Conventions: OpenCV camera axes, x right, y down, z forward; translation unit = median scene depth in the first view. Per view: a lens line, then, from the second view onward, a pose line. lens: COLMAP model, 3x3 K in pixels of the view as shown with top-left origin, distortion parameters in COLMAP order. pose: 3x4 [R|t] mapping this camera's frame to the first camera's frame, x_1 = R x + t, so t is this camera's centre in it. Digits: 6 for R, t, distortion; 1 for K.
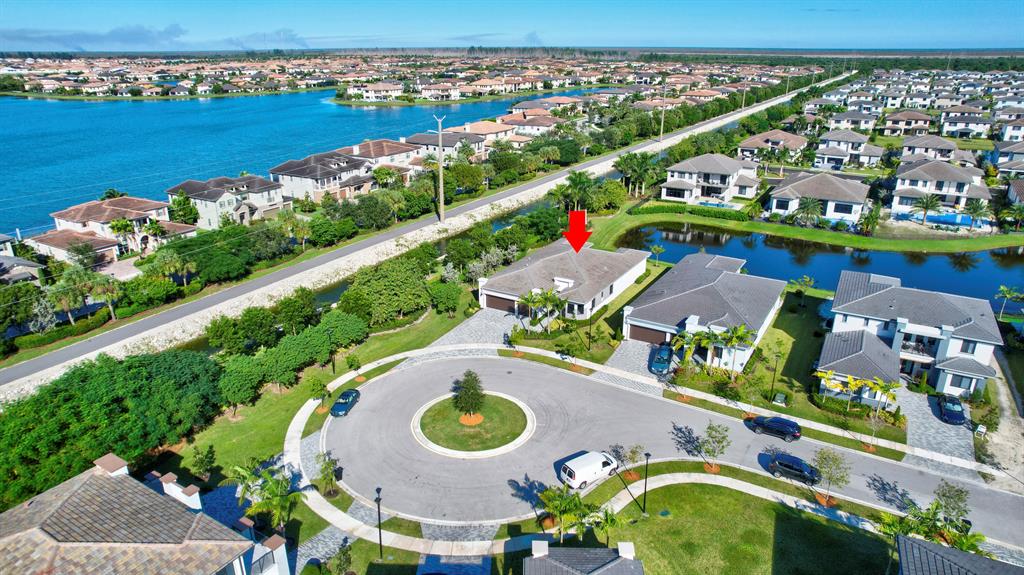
lens RADIAL K [[654.1, 0, 506.9], [0, 654.1, 286.5], [0, 0, 1]] dist [-0.079896, 0.073175]
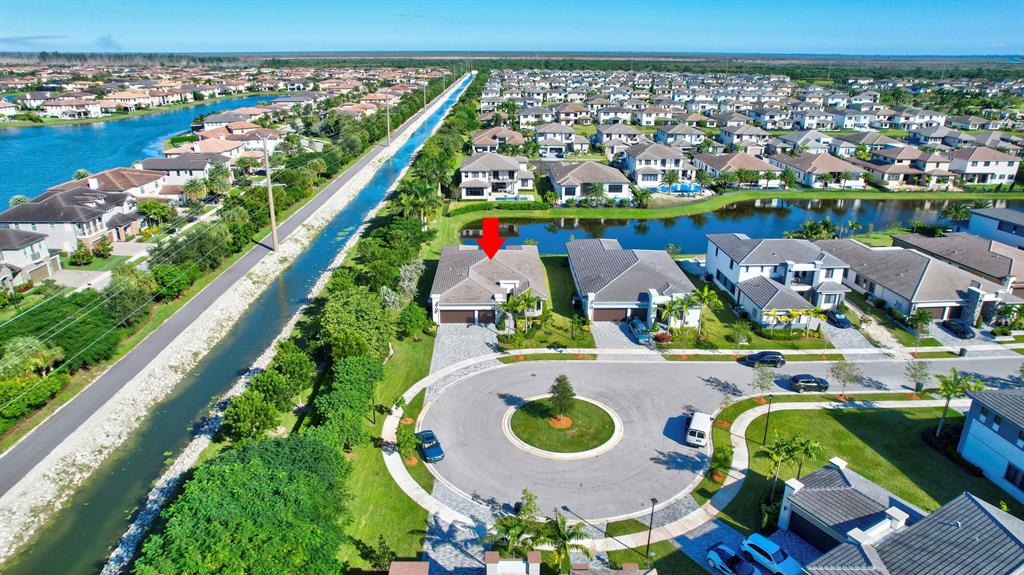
lens RADIAL K [[654.1, 0, 506.9], [0, 654.1, 286.5], [0, 0, 1]] dist [-0.079896, 0.073175]
pose [[0.847282, -0.177005, 0.500782, -0.374311], [0.179873, 0.982748, 0.043029, -0.041184], [-0.499759, 0.053619, 0.864503, 0.088728]]
